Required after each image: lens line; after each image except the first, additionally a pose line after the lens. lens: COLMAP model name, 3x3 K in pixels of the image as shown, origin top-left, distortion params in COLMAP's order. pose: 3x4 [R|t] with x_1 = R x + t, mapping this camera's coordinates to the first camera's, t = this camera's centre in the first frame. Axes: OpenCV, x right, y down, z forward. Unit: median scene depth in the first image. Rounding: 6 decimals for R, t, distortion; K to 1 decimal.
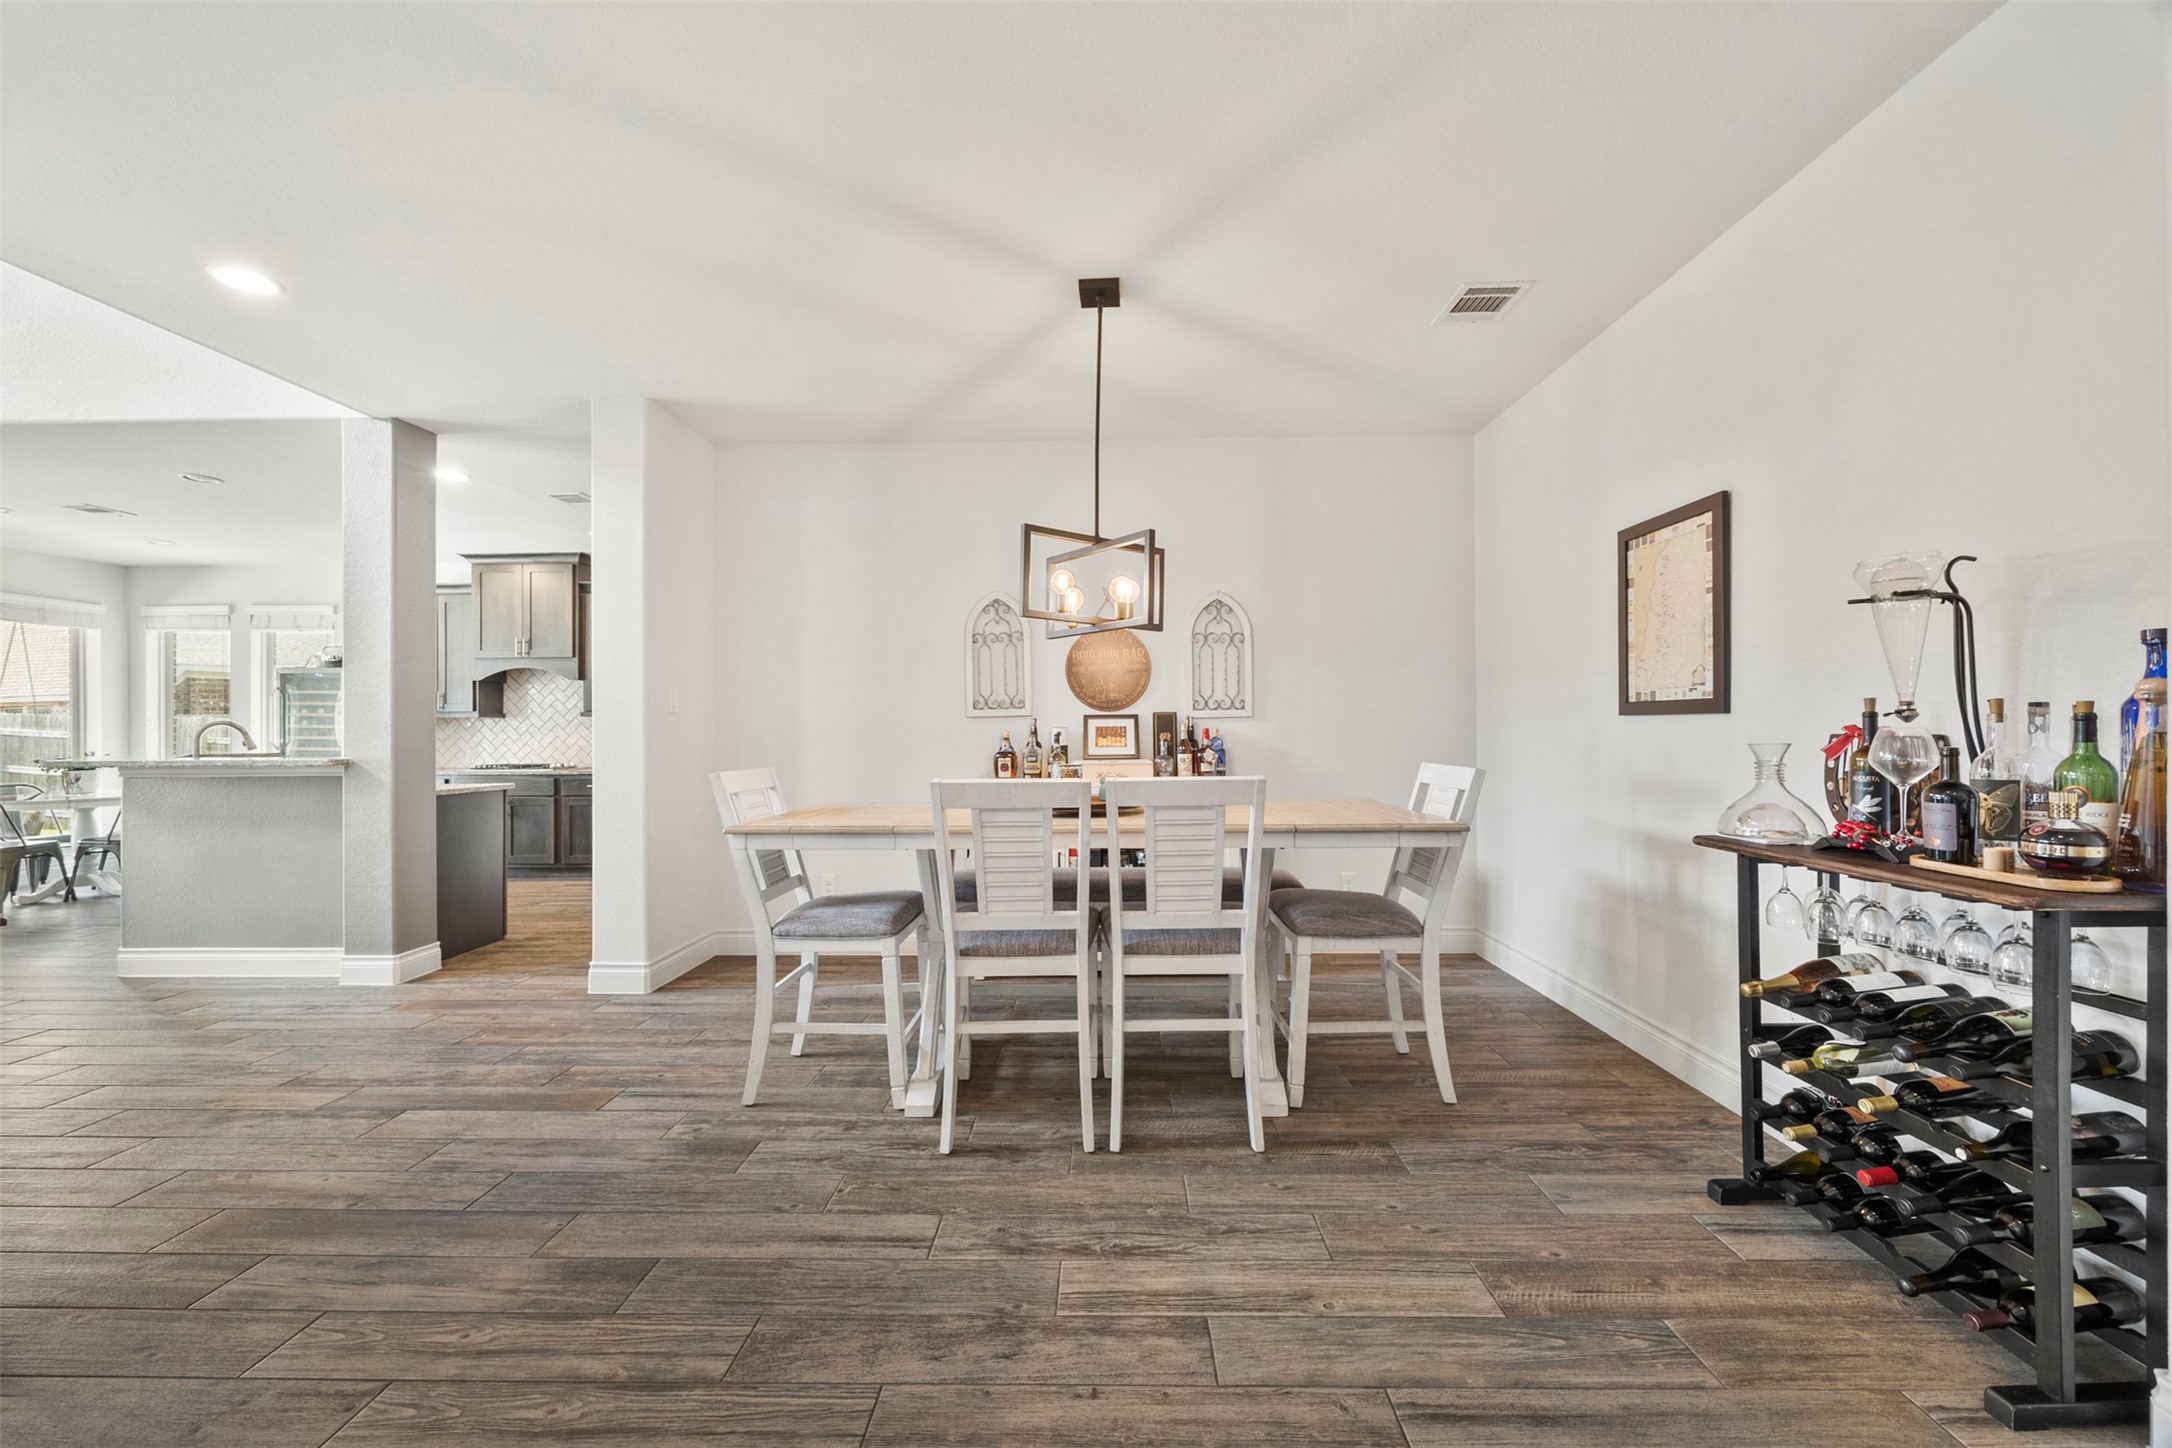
lens RADIAL K [[823.3, 0, 1094.2], [0, 823.3, 729.8], [0, 0, 1]] dist [-0.001995, -0.000081]
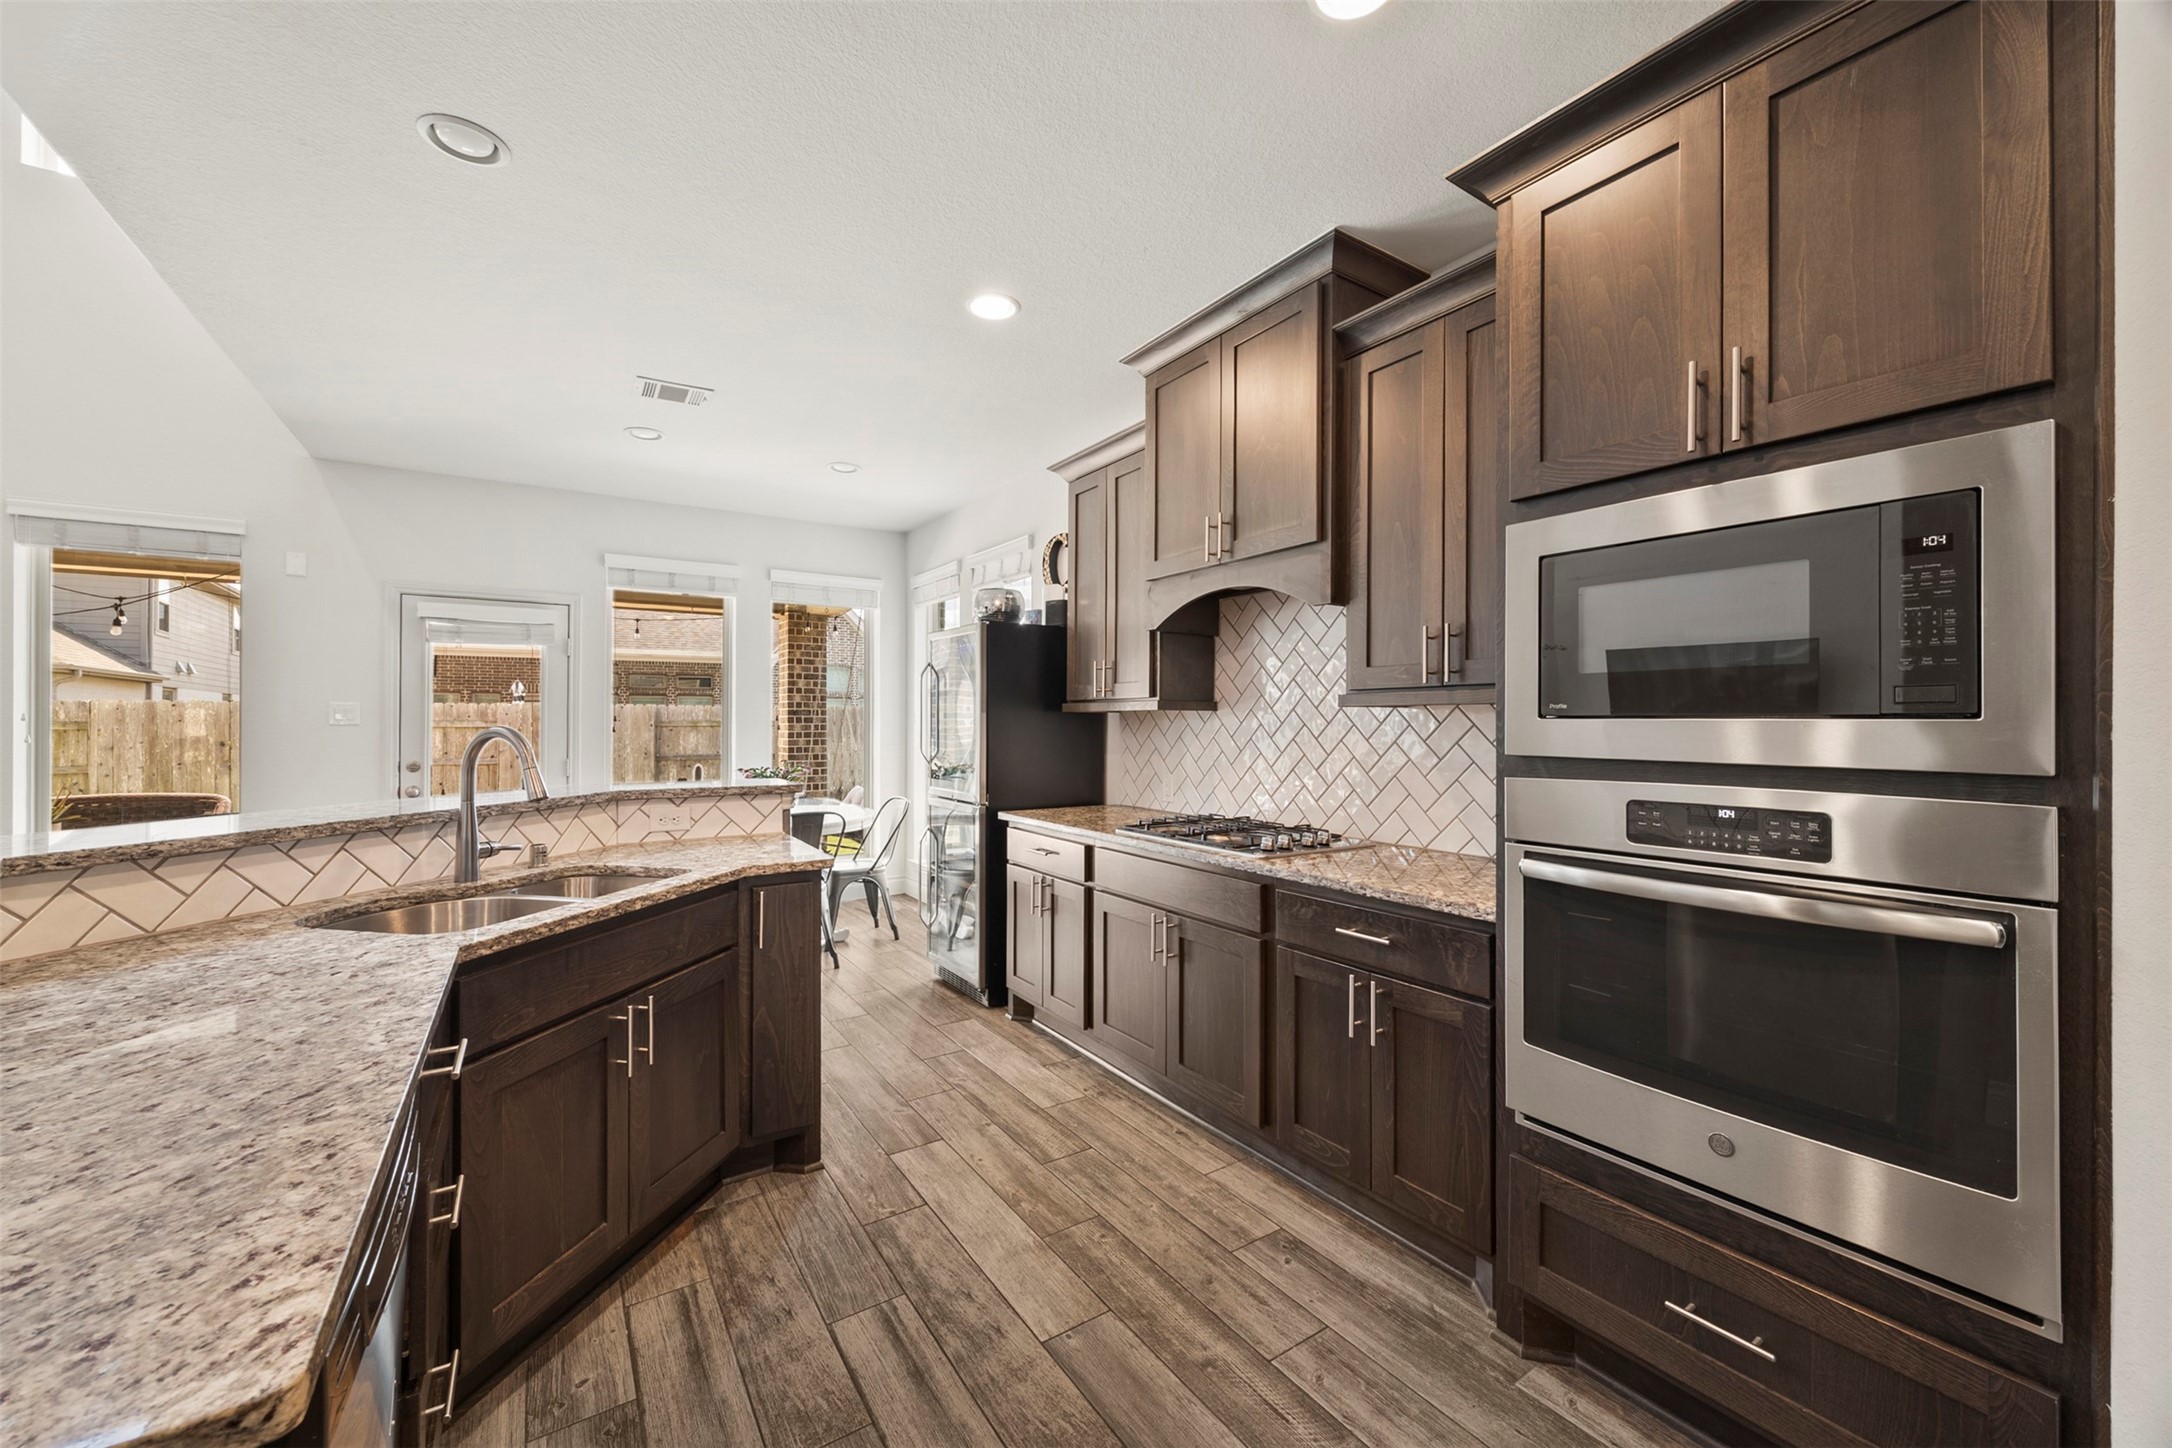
lens RADIAL K [[831.9, 0, 1087.0], [0, 831.9, 718.3], [0, 0, 1]] dist [-0.001545, -0.000056]
pose [[0.568849, 0.002866, -0.822437, -0.387614], [-0.000650, 0.999995, 0.003035, -0.012064], [0.822442, -0.001192, 0.568848, 0.701193]]
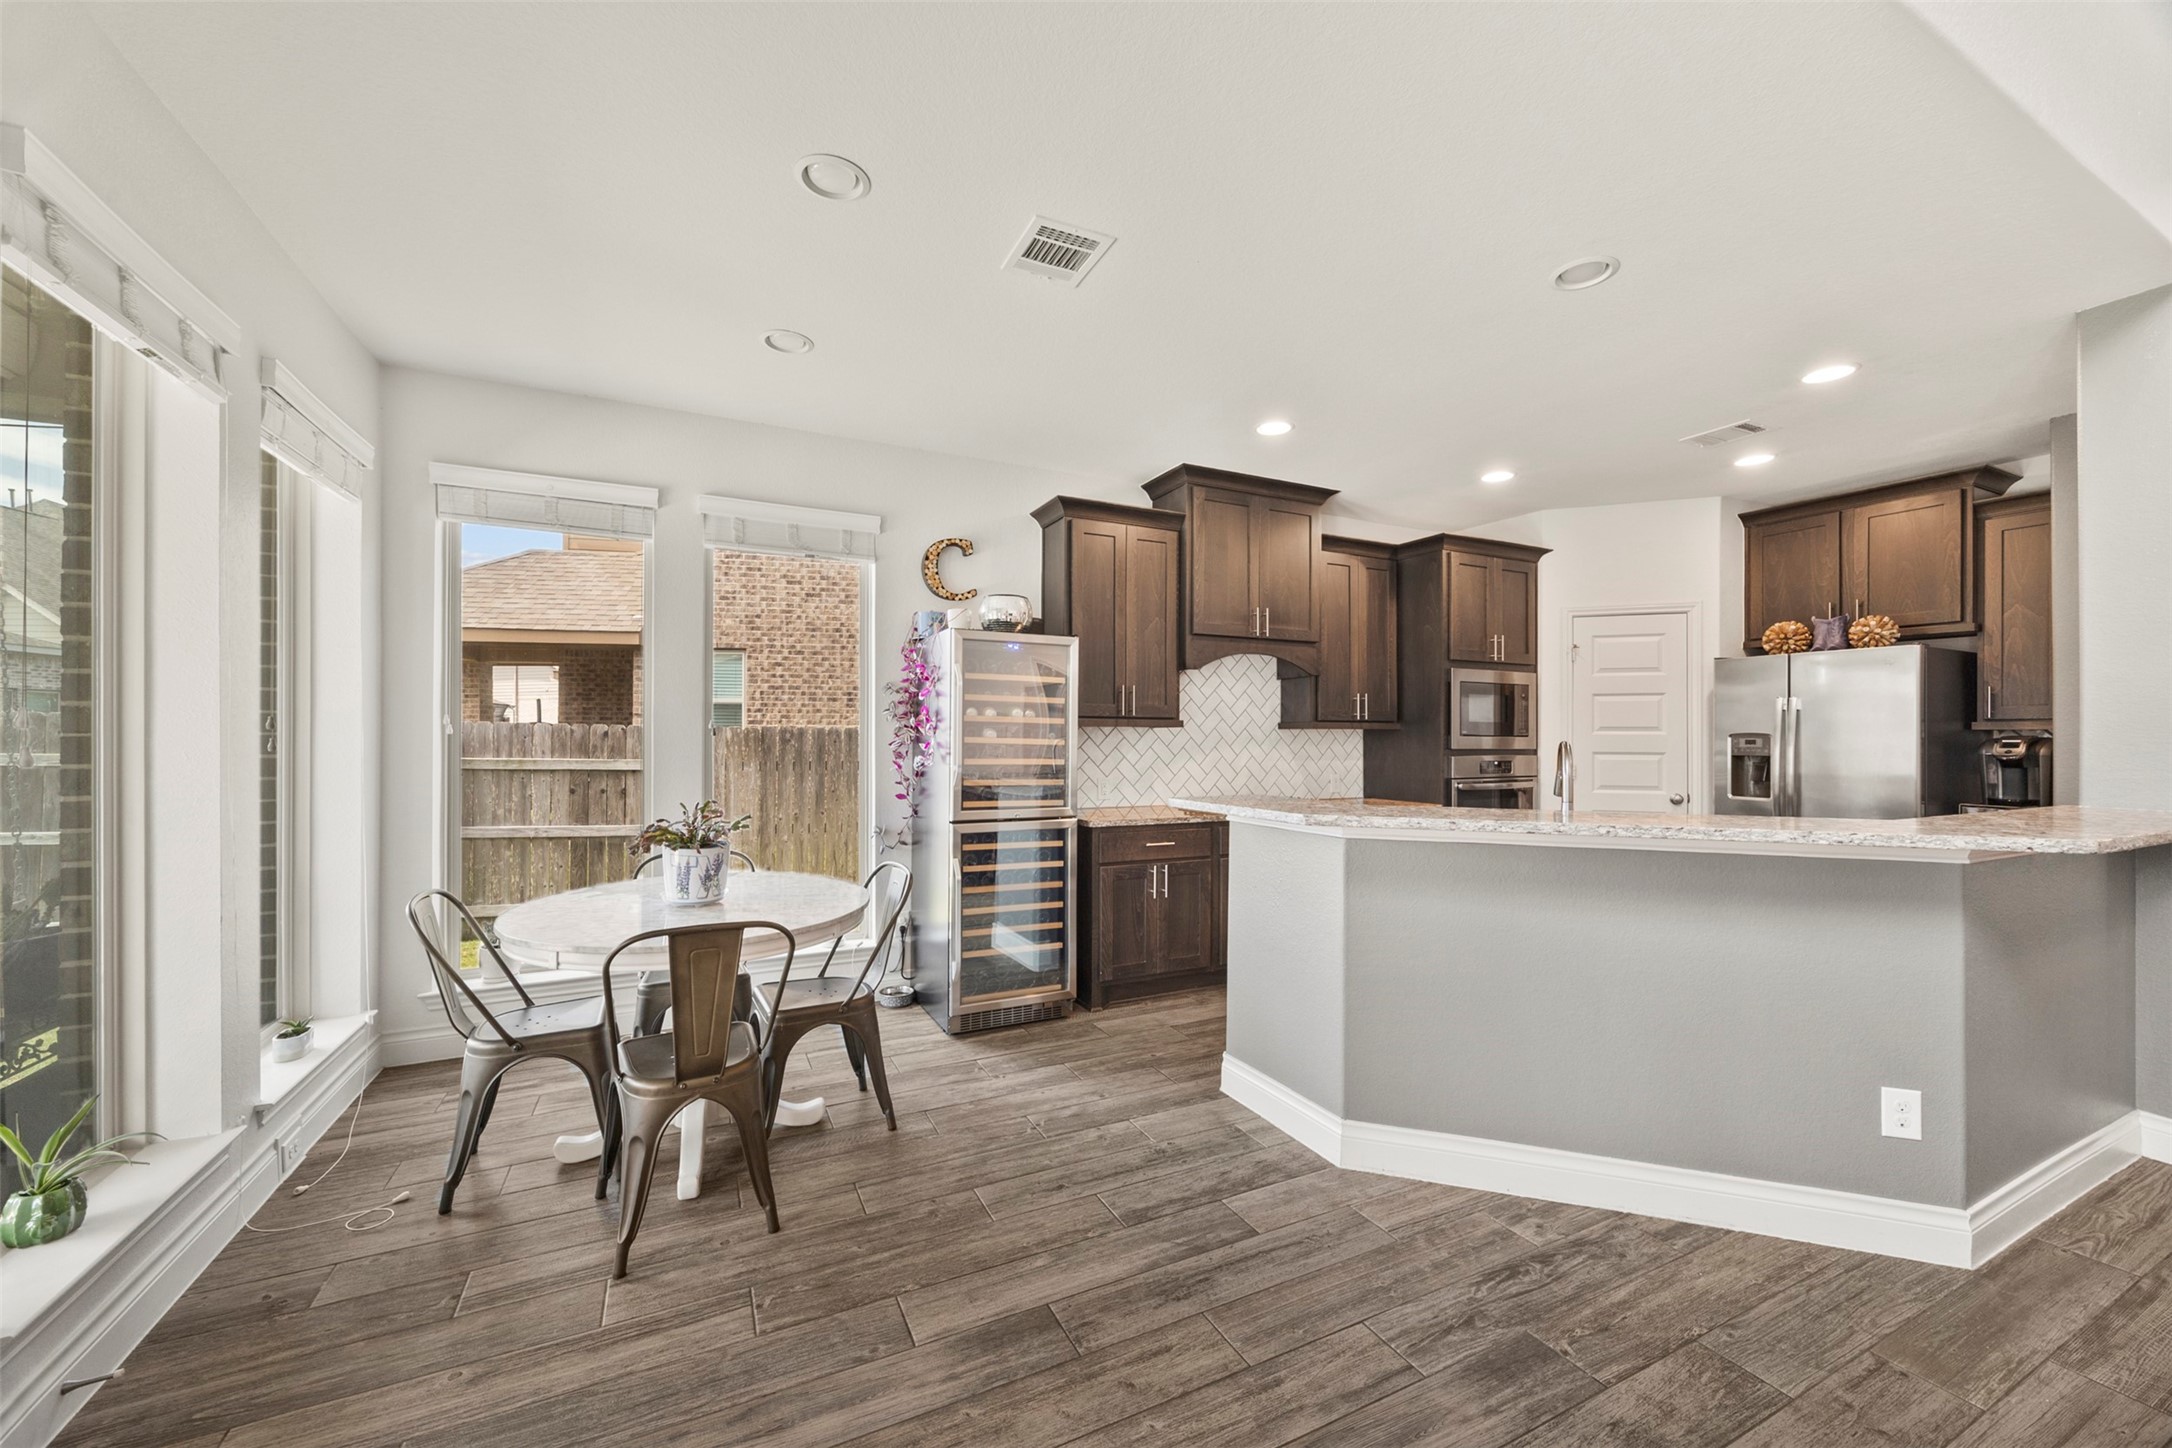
lens RADIAL K [[823.3, 0, 1094.2], [0, 823.3, 729.8], [0, 0, 1]] dist [-0.001995, -0.000081]
pose [[0.887951, 0.013473, 0.459740, -1.097164], [-0.011738, 0.999909, -0.006631, -0.008305], [-0.459787, 0.000492, 0.888029, 0.467904]]
